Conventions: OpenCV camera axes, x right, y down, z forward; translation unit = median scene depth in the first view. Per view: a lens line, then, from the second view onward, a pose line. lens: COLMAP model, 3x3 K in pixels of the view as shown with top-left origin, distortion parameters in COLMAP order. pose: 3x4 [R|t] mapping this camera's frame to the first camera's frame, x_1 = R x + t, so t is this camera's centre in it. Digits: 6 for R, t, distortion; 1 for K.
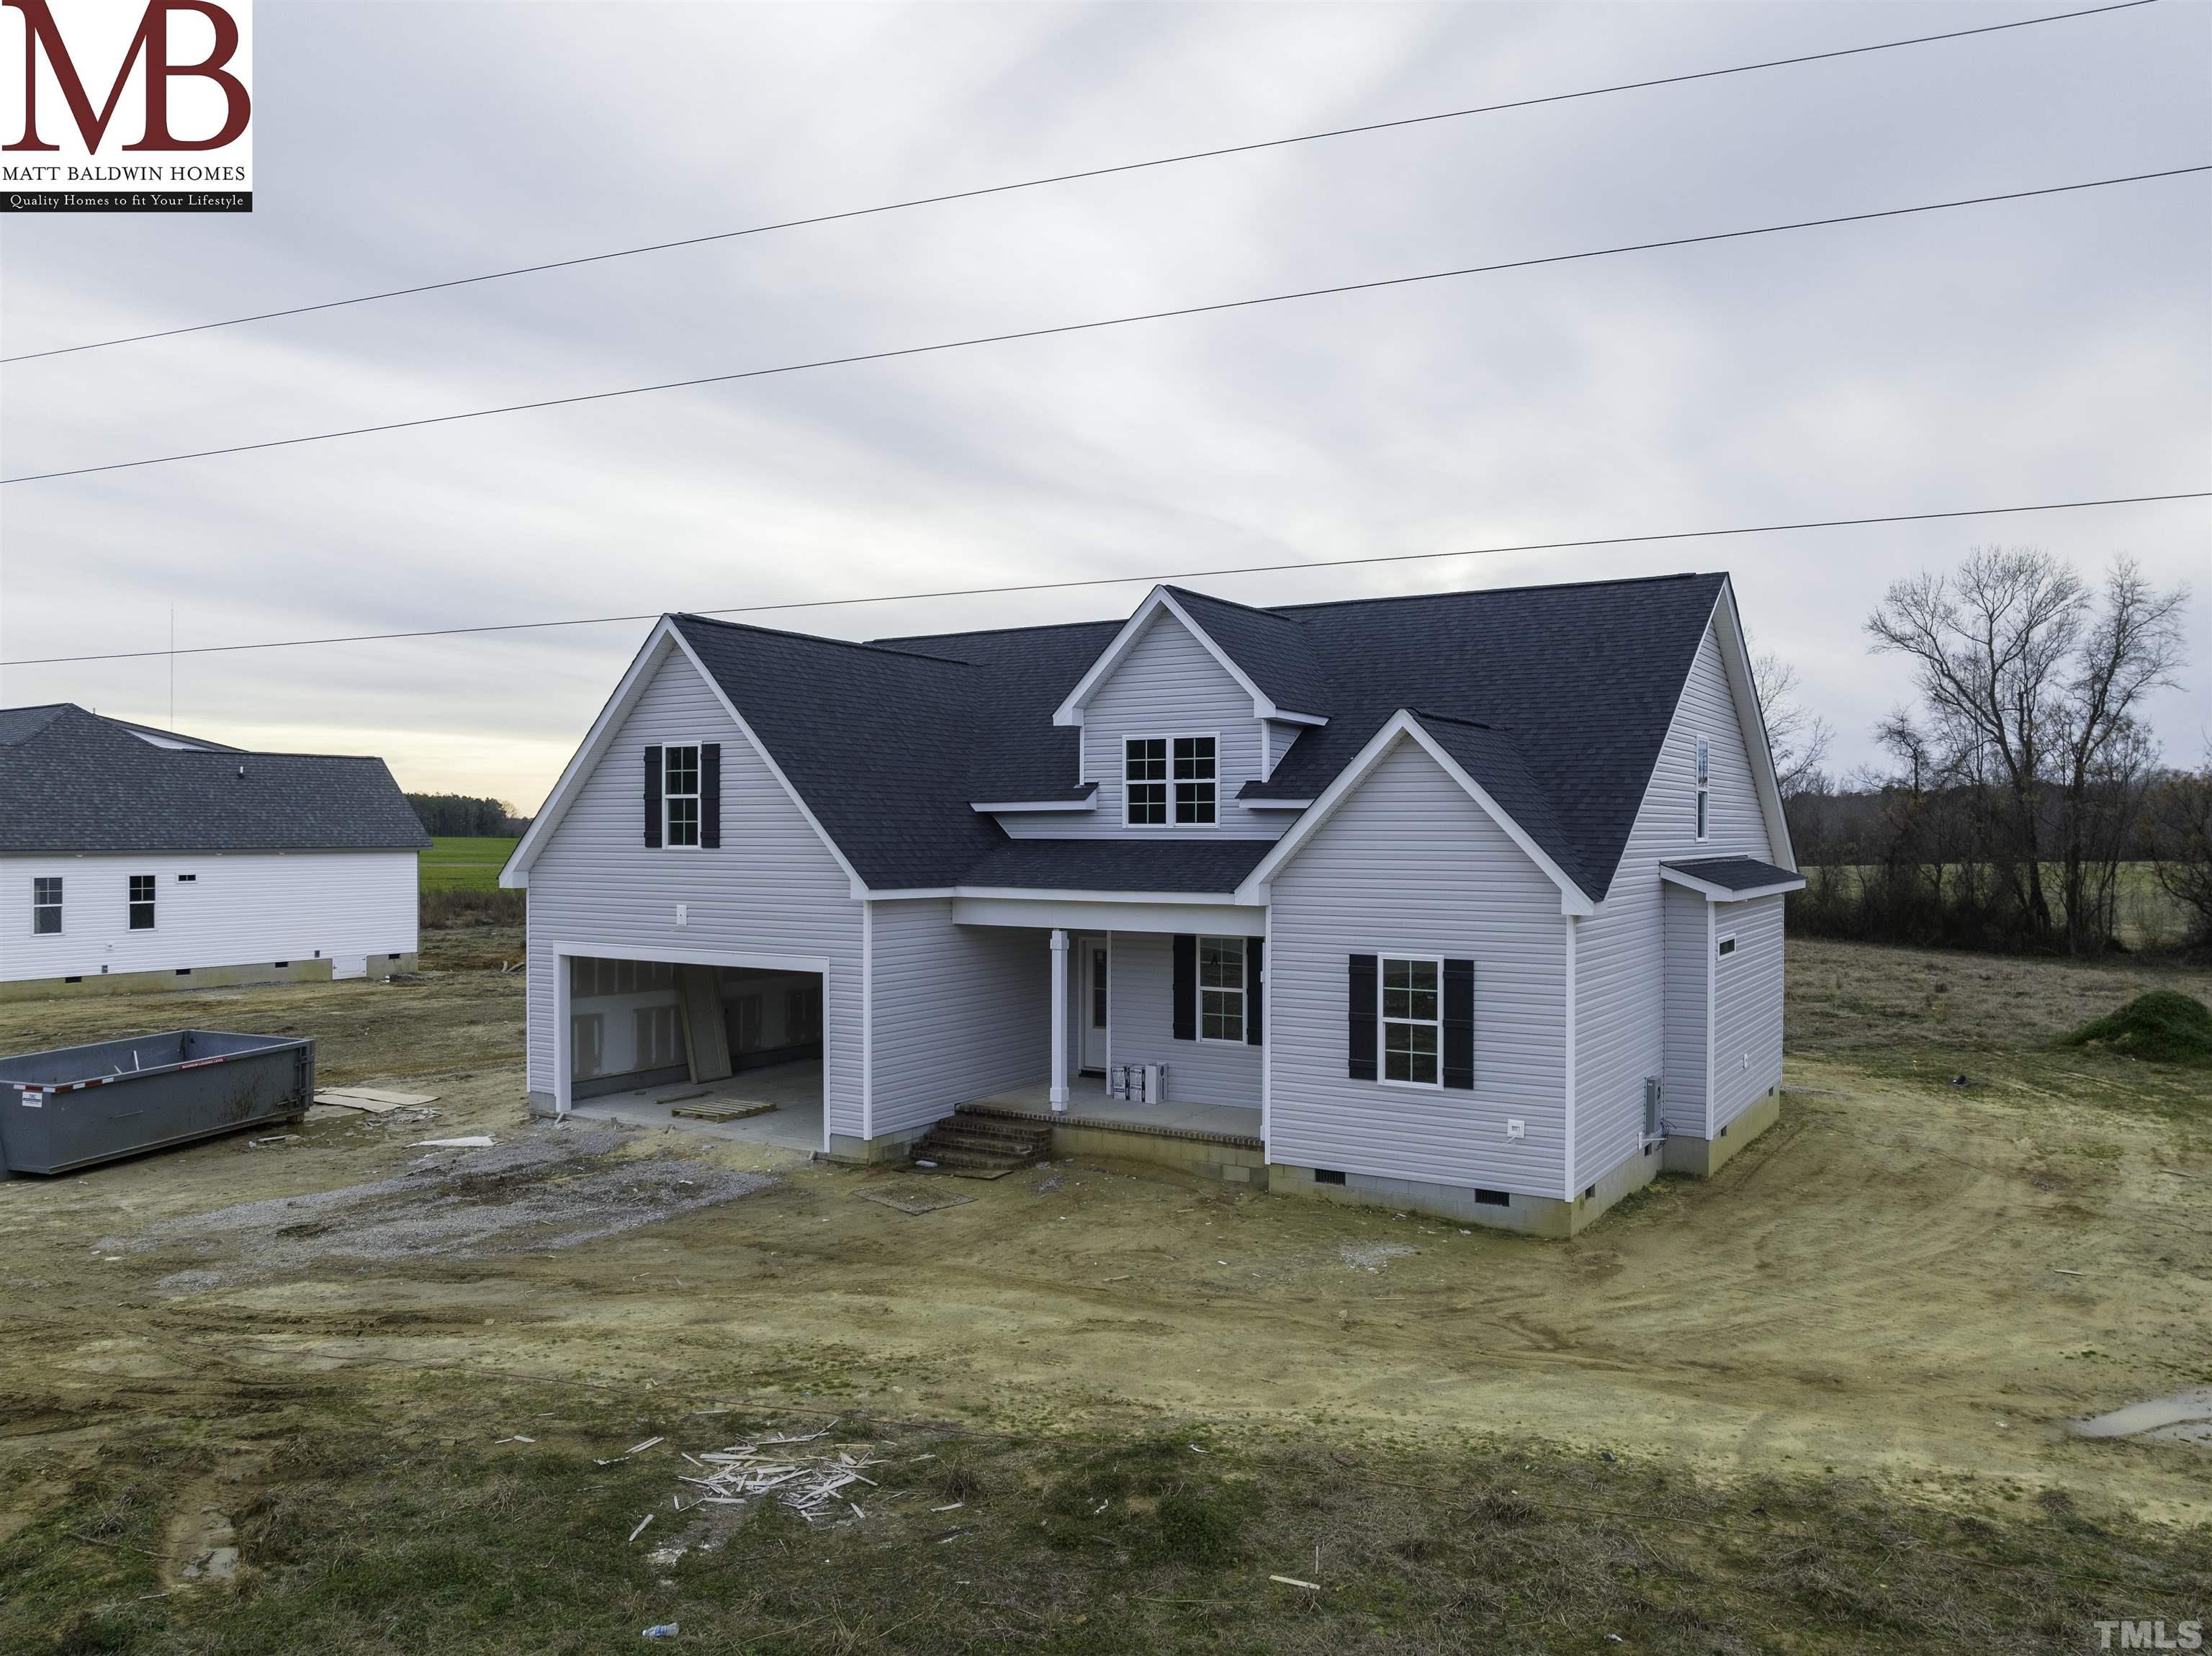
lens RADIAL K [[1560.2, 0, 1101.1], [0, 1560.2, 834.1], [0, 0, 1]] dist [-0.043177, 0.006744]
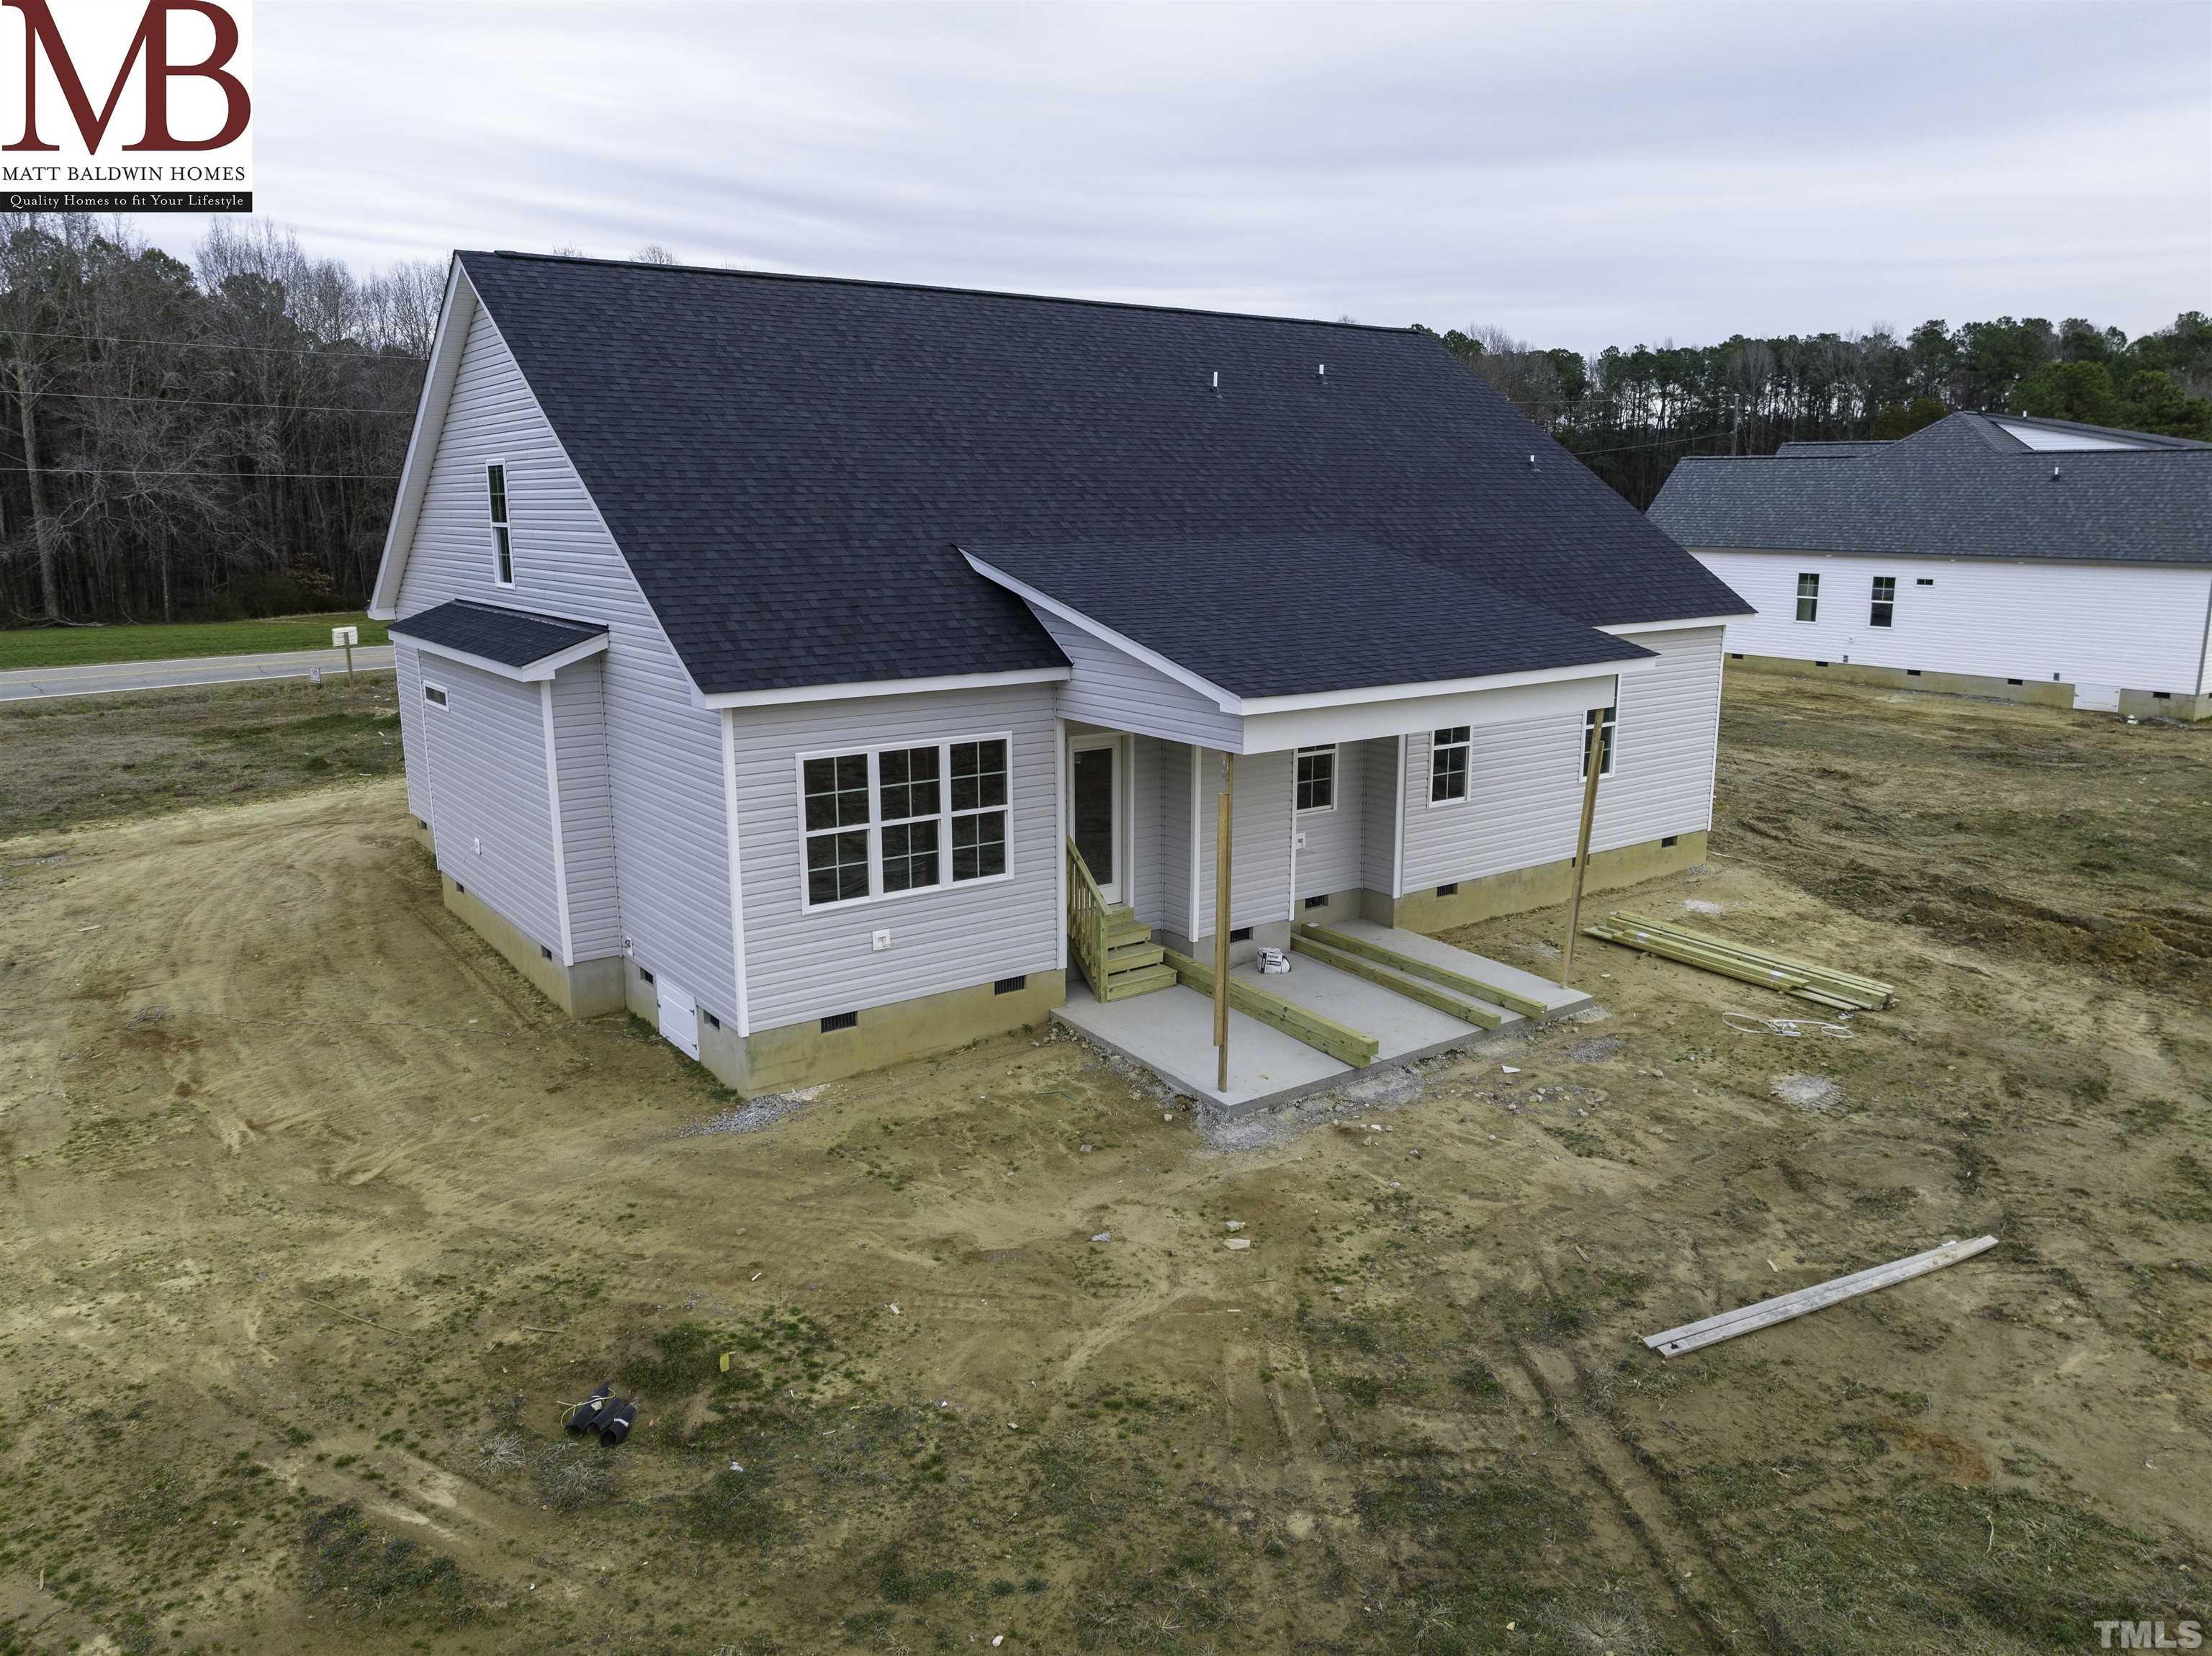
lens RADIAL K [[1560.2, 0, 1109.9], [0, 1560.2, 828.0], [0, 0, 1]] dist [-0.043177, 0.006744]
pose [[-0.362760, 0.192707, -0.911740, 1.353658], [-0.000541, 0.978341, 0.206999, -0.055164], [0.931882, 0.075584, -0.354799, 2.059552]]
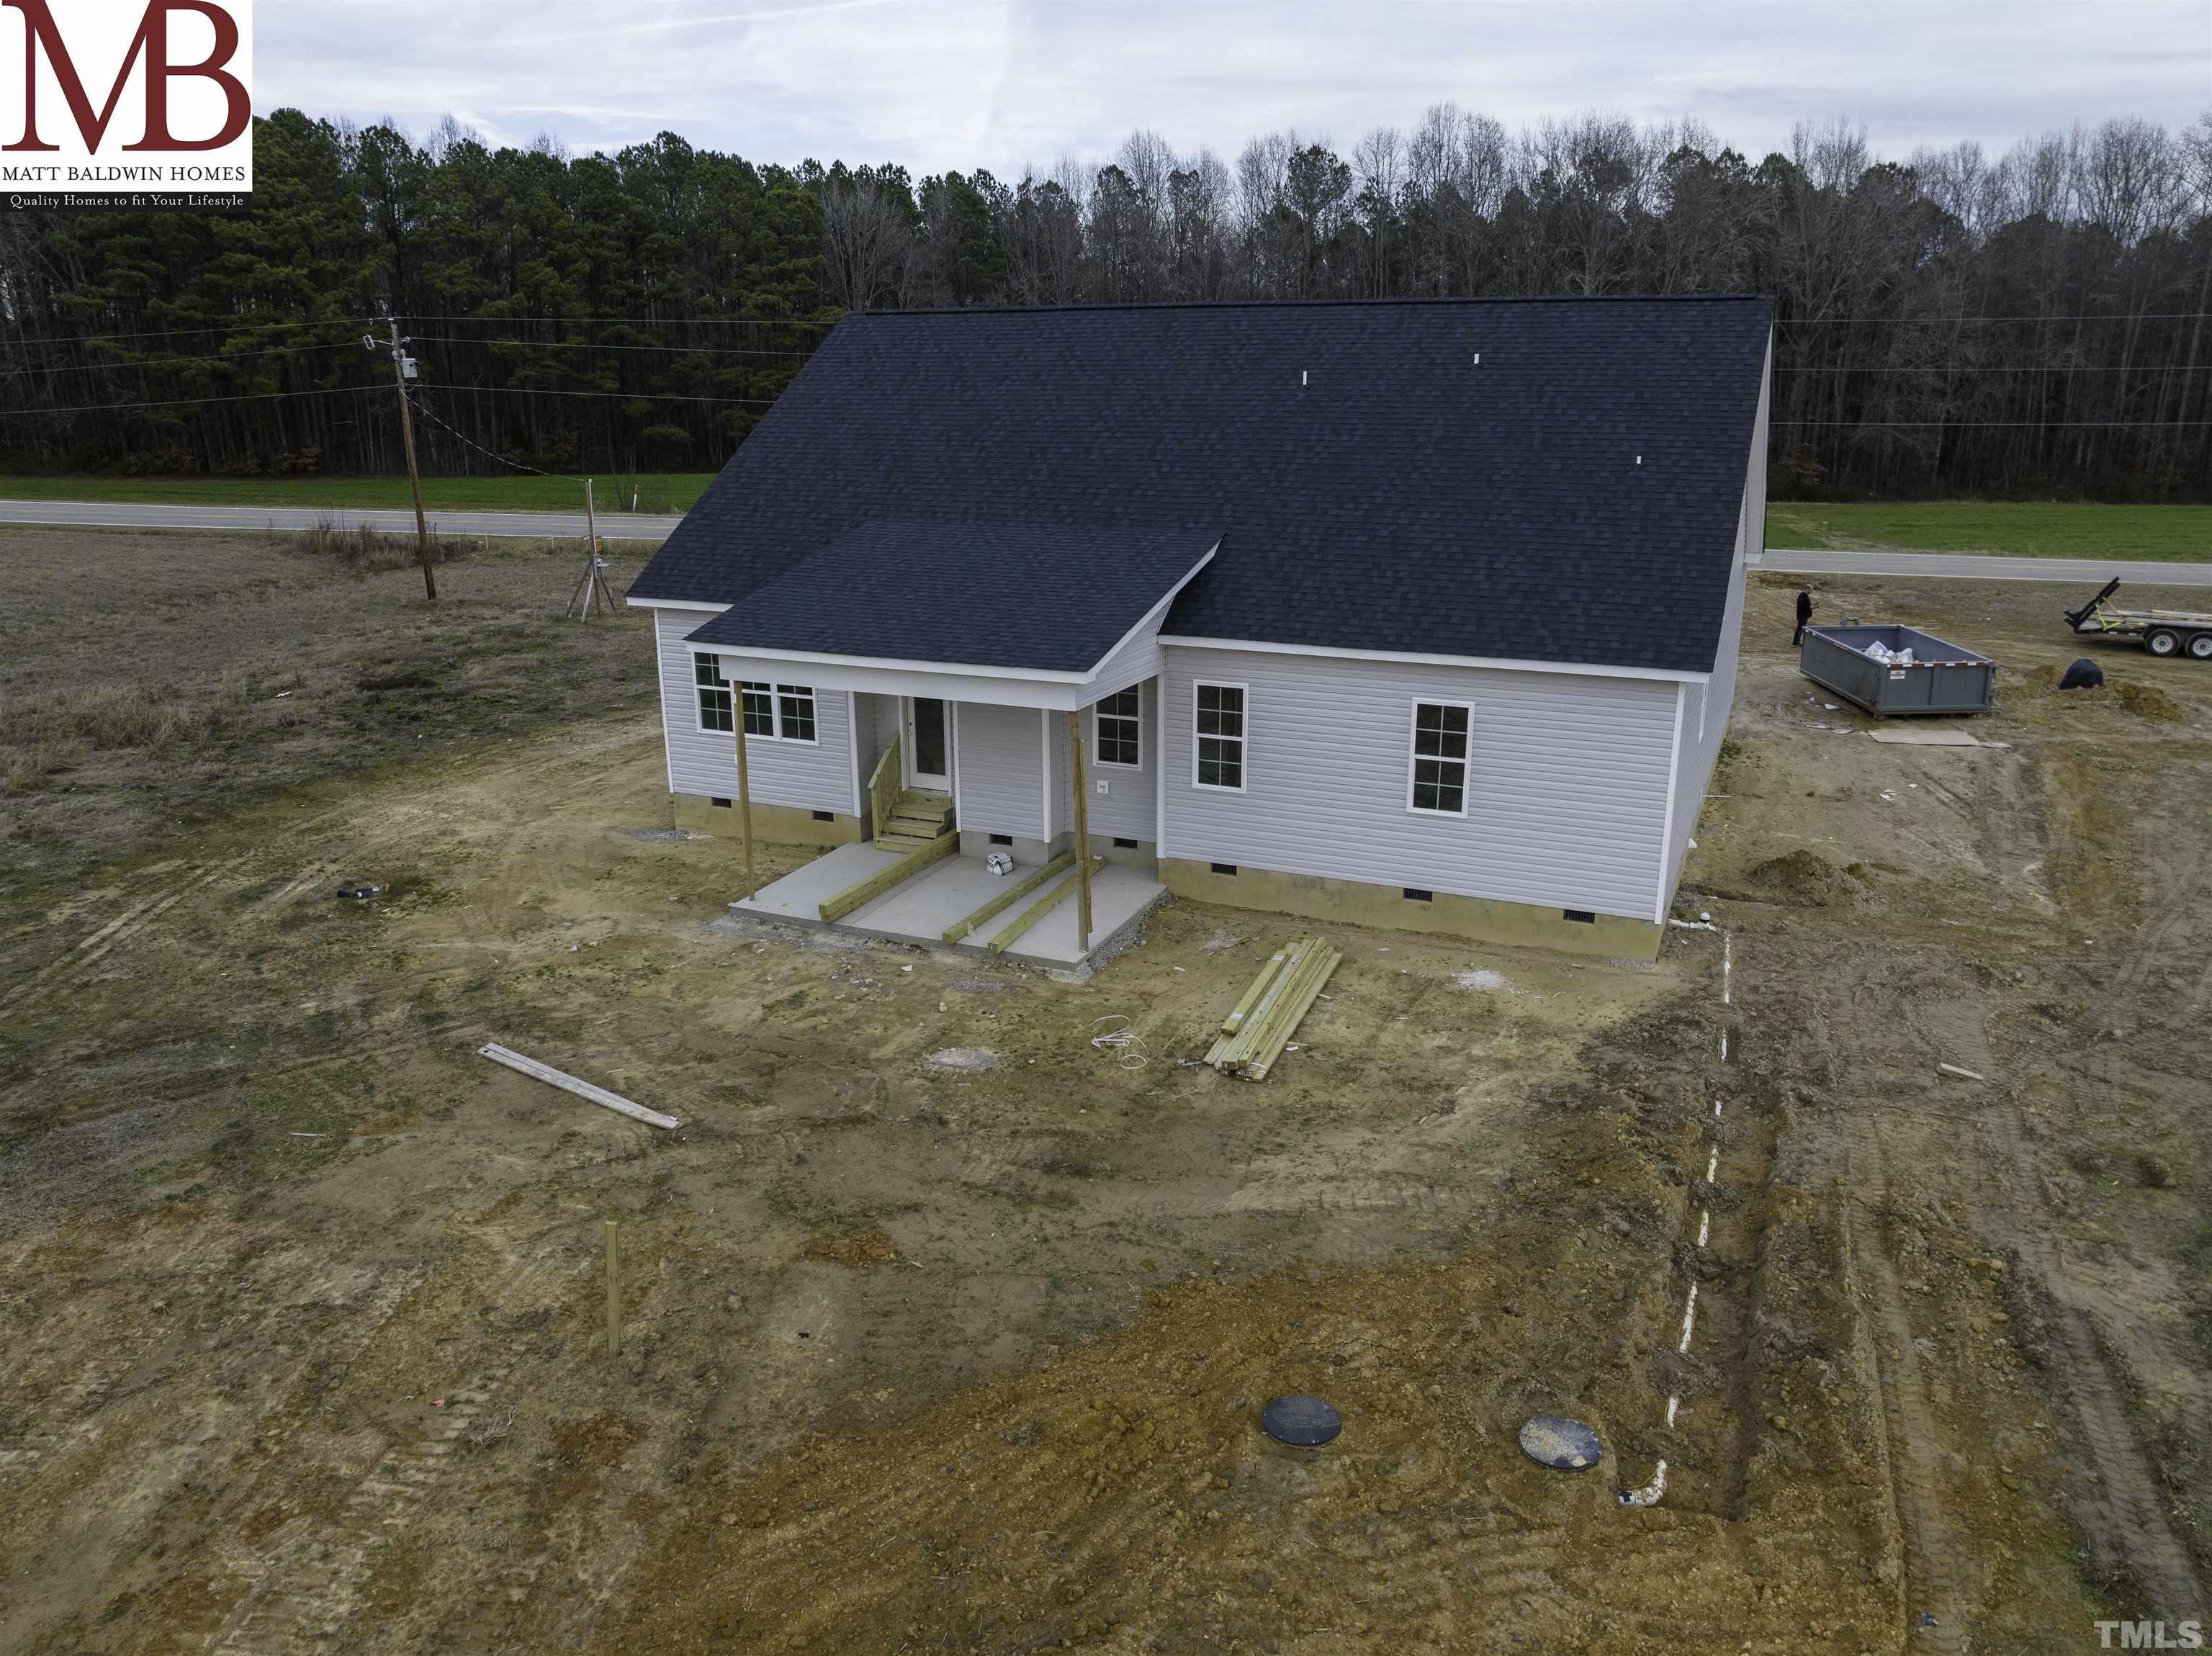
lens RADIAL K [[1560.2, 0, 1101.4], [0, 1560.2, 822.8], [0, 0, 1]] dist [-0.043177, 0.006744]
pose [[-0.990637, 0.042022, -0.129896, 0.482397], [0.003587, 0.959133, 0.282933, -0.161783], [0.136477, 0.279818, -0.950303, 3.050523]]
